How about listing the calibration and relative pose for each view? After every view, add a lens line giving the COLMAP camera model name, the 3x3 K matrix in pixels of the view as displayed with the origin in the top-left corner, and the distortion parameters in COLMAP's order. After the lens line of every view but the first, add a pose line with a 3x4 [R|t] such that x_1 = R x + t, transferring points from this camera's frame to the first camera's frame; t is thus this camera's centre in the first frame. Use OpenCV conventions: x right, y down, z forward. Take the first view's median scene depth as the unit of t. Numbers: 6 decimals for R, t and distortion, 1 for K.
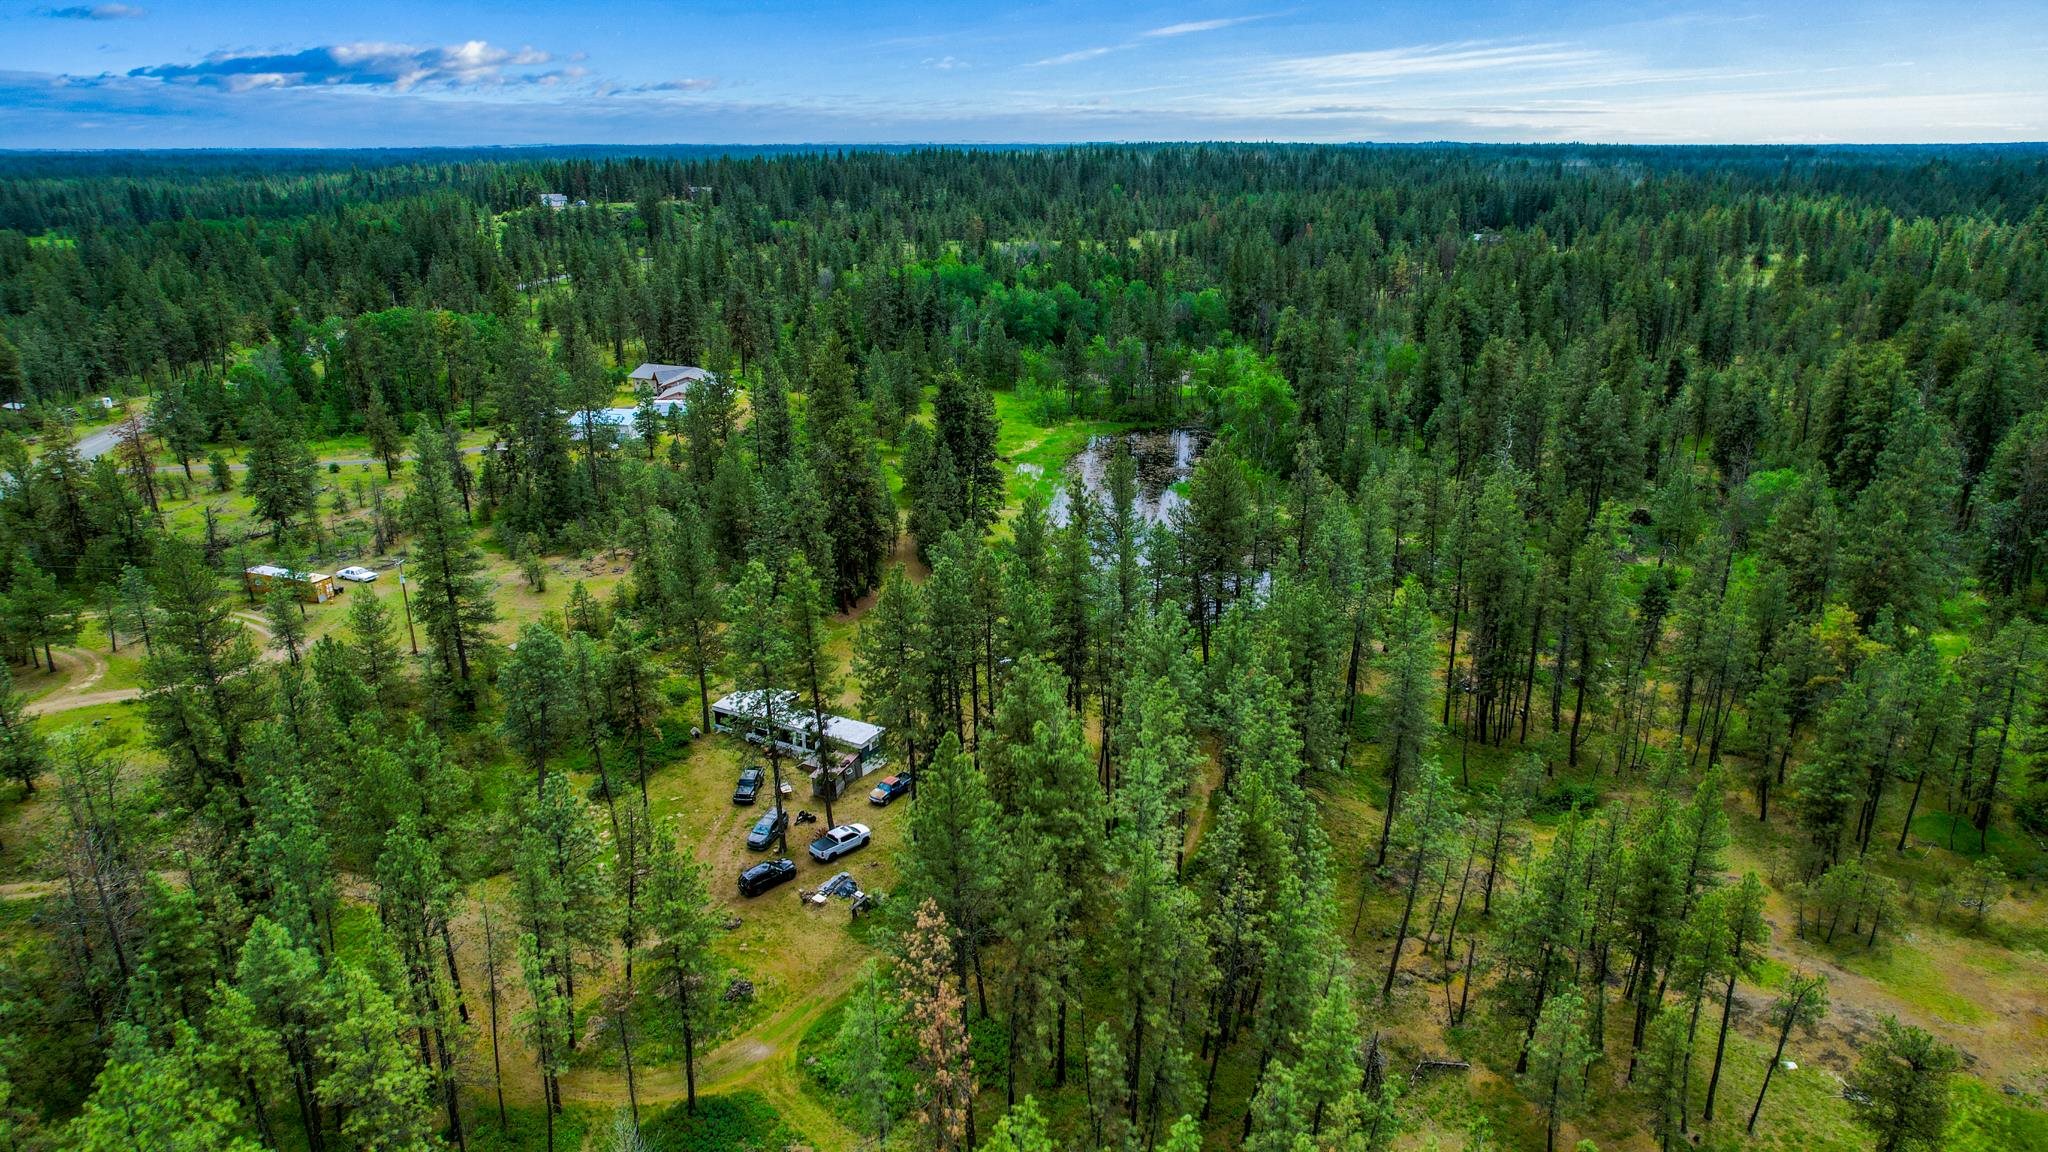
lens RADIAL K [[1374.9, 0, 1024.0], [0, 1374.9, 576.0], [0, 0, 1]] dist [-0.082161, 0.070963]
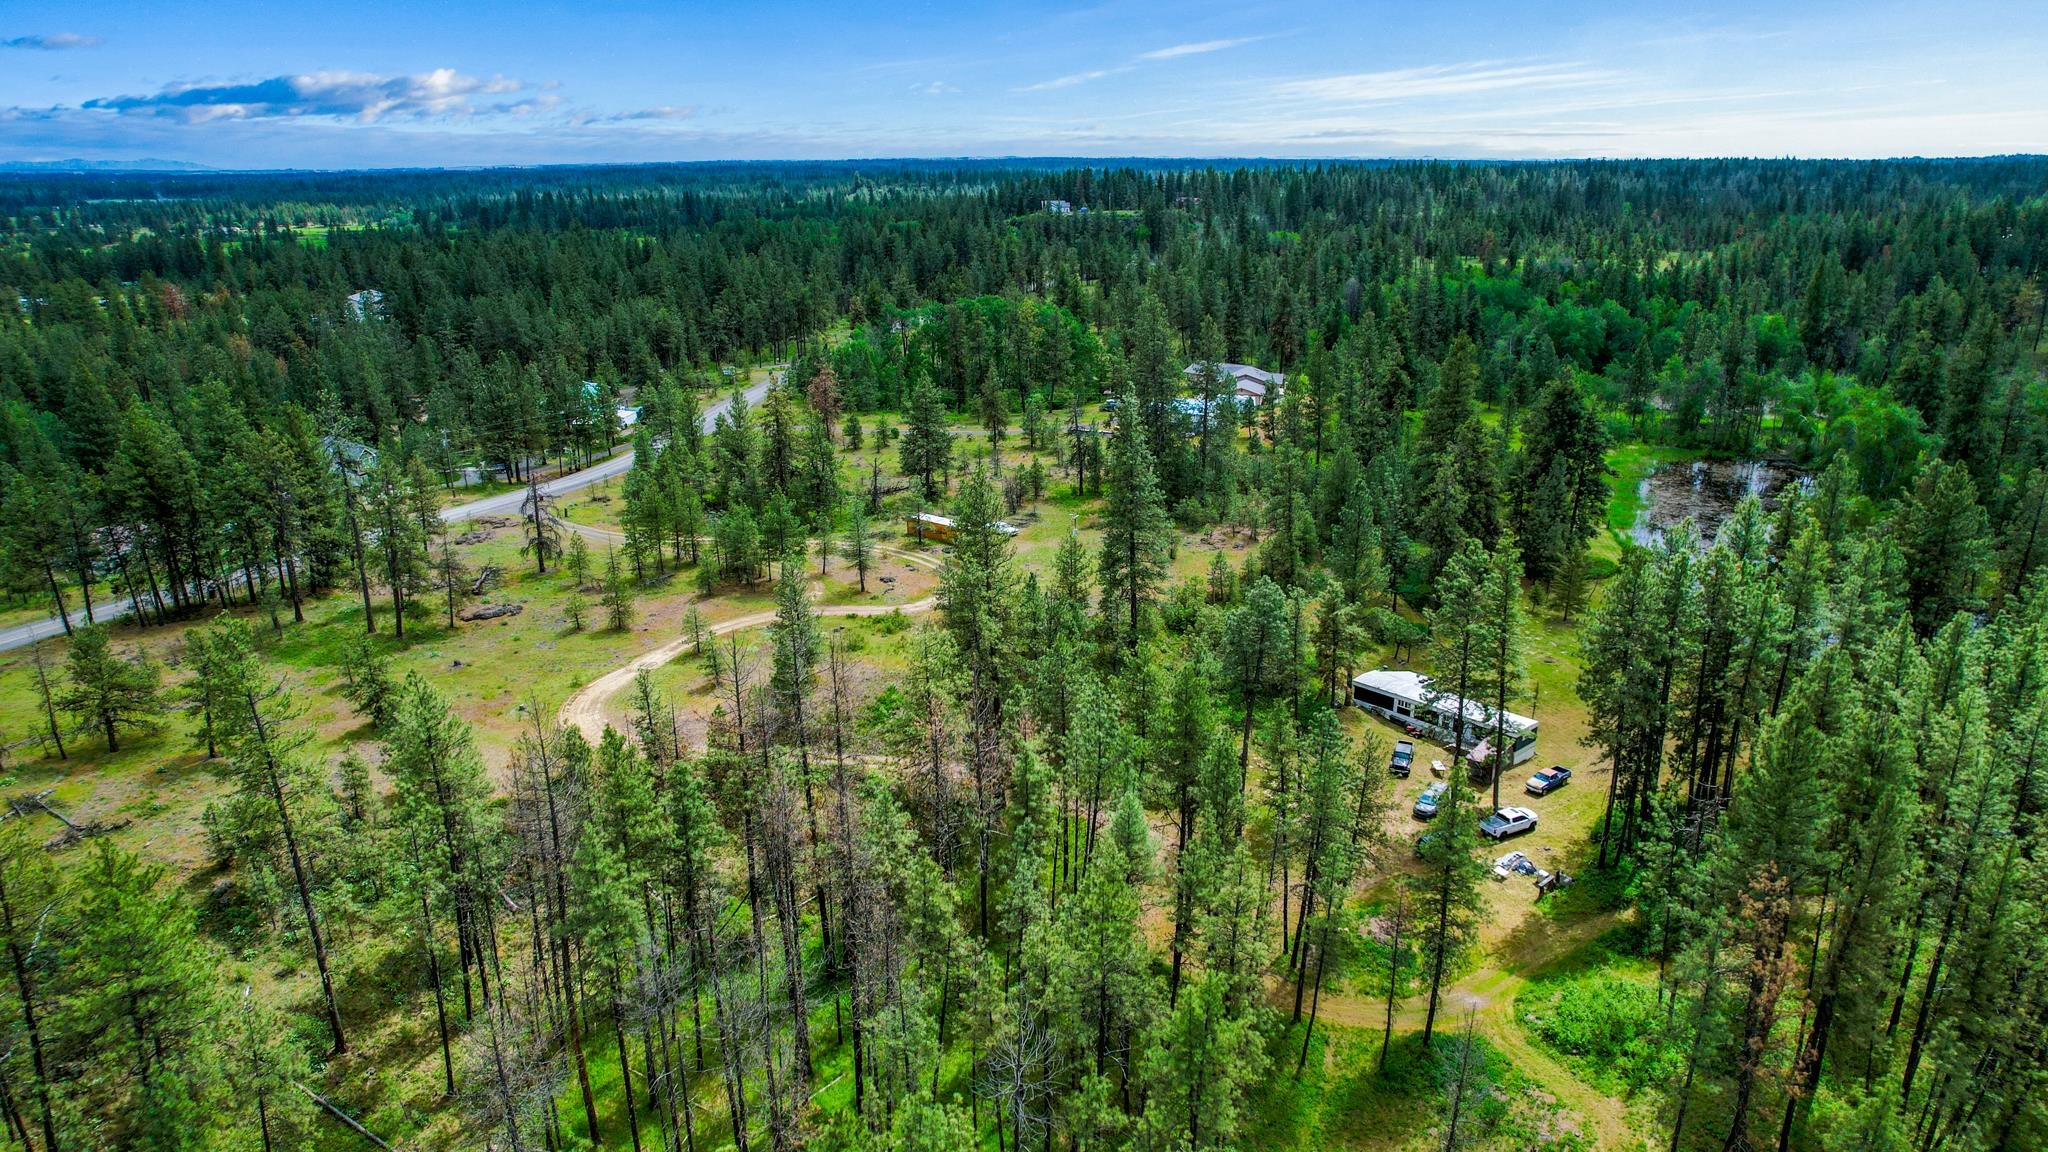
lens RADIAL K [[1374.9, 0, 1024.0], [0, 1374.9, 576.0], [0, 0, 1]] dist [-0.082161, 0.070963]
pose [[0.938617, 0.095899, -0.331363, -0.094717], [-0.098221, 0.995117, 0.009774, 0.022745], [0.330683, 0.023373, 0.943453, -0.047226]]
